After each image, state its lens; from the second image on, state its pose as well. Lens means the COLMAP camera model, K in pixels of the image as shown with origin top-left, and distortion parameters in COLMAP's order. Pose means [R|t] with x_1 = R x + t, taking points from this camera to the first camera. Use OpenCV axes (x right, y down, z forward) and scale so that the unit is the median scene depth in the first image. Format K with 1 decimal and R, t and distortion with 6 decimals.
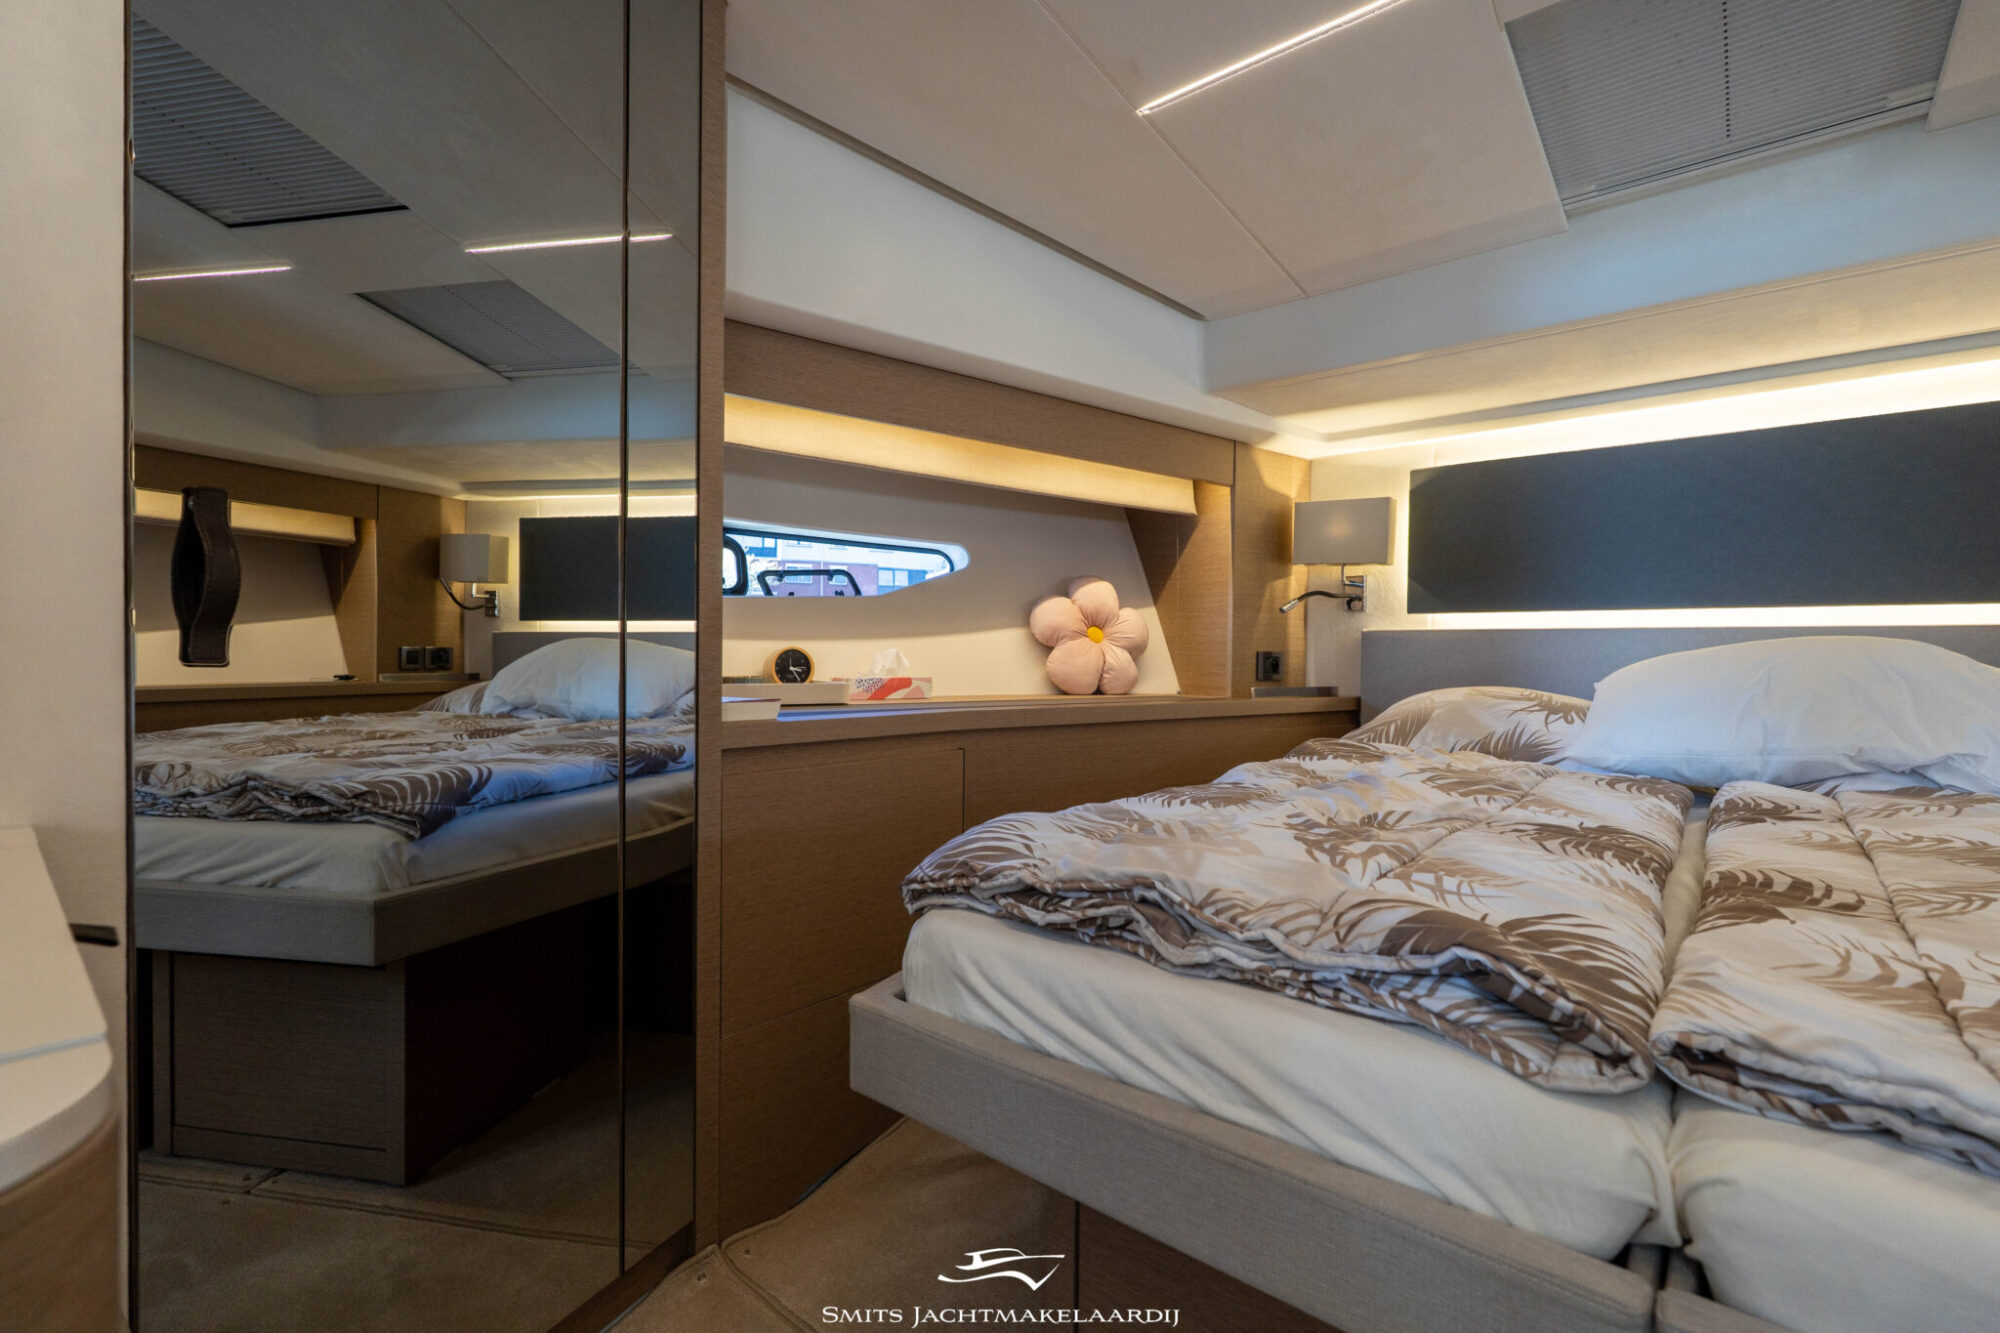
lens RADIAL K [[880.4, 0, 1001.2], [0, 880.4, 669.2], [0, 0, 1]] dist [-0.003166, 0.000061]
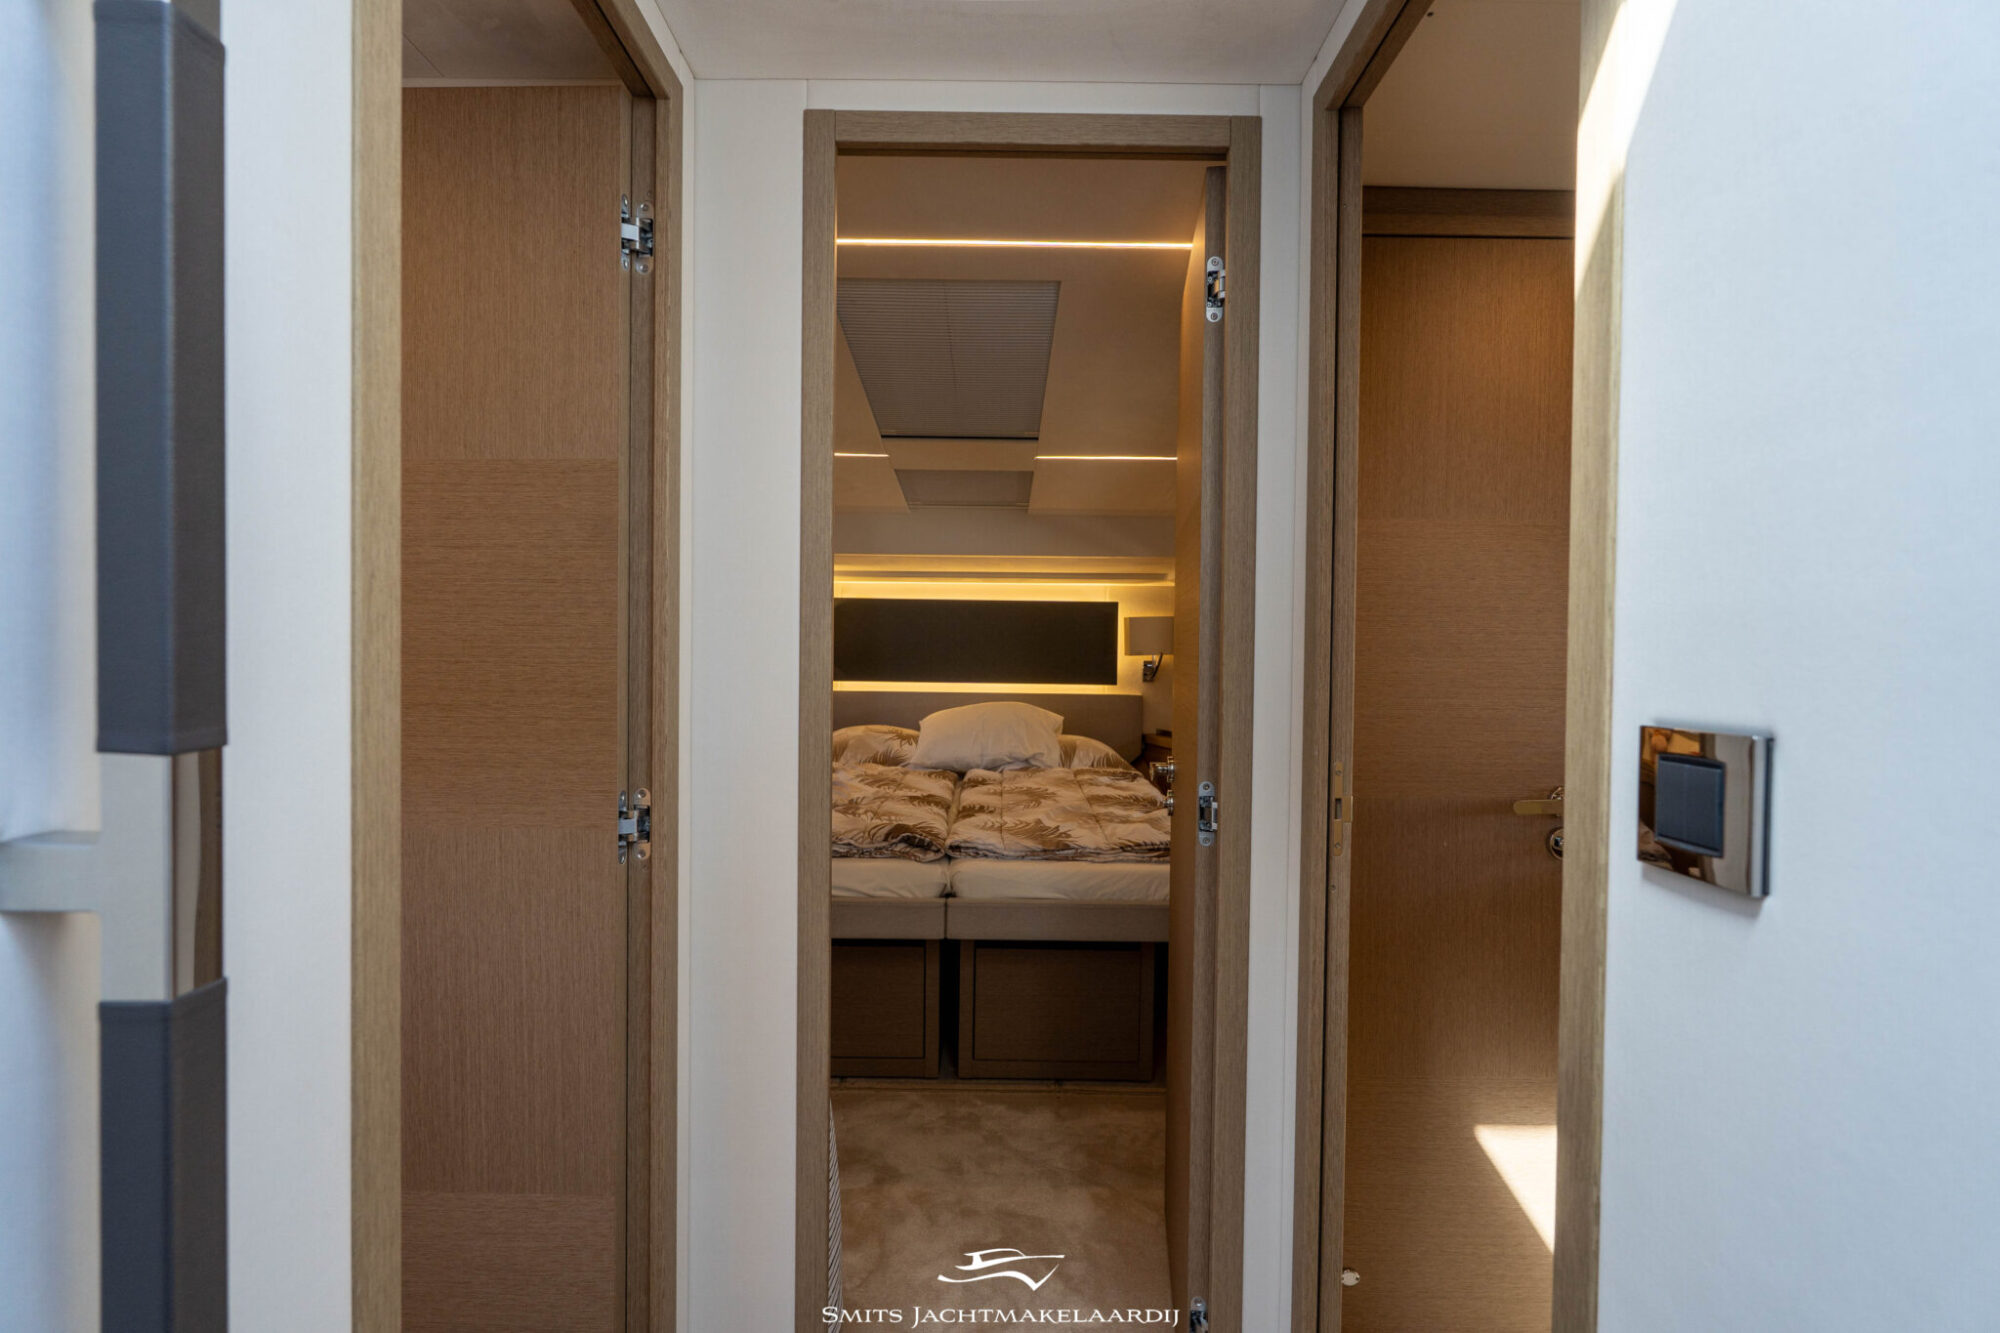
lens RADIAL K [[880.4, 0, 1000.0], [0, 880.4, 658.1], [0, 0, 1]] dist [-0.003166, 0.000061]
pose [[0.761859, -0.003297, 0.647734, -0.653432], [0.005284, 0.999985, -0.001125, -0.171317], [-0.647721, 0.004280, 0.761866, -0.872100]]
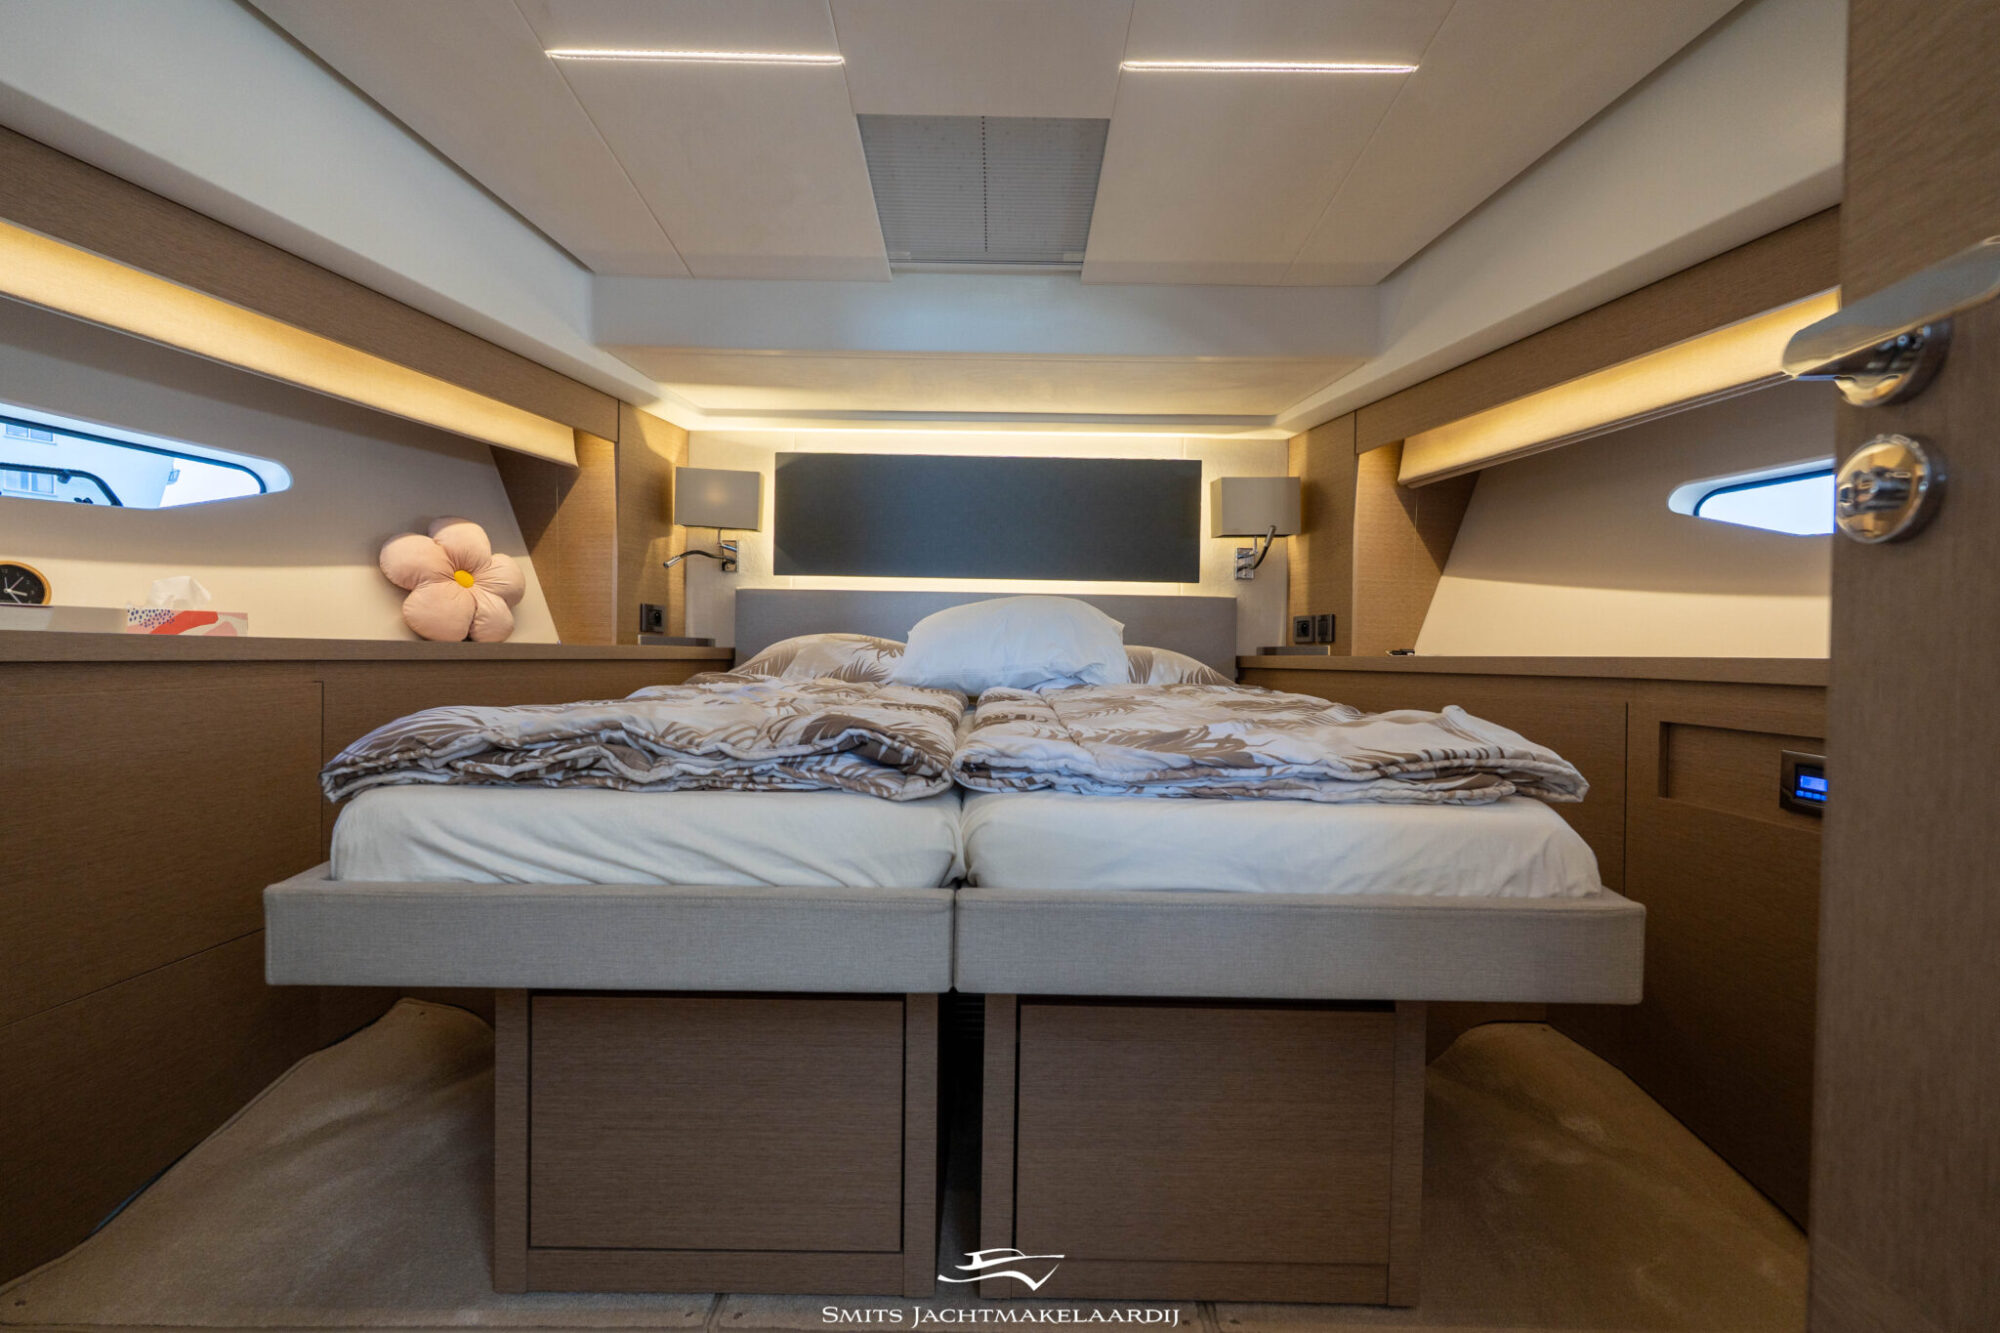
lens RADIAL K [[880.4, 0, 997.7], [0, 880.4, 663.2], [0, 0, 1]] dist [-0.003166, 0.000061]
pose [[0.761870, -0.004469, 0.647715, -0.113405], [0.002120, 0.999988, 0.004405, 0.081585], [-0.647727, -0.001983, 0.761870, -0.136648]]
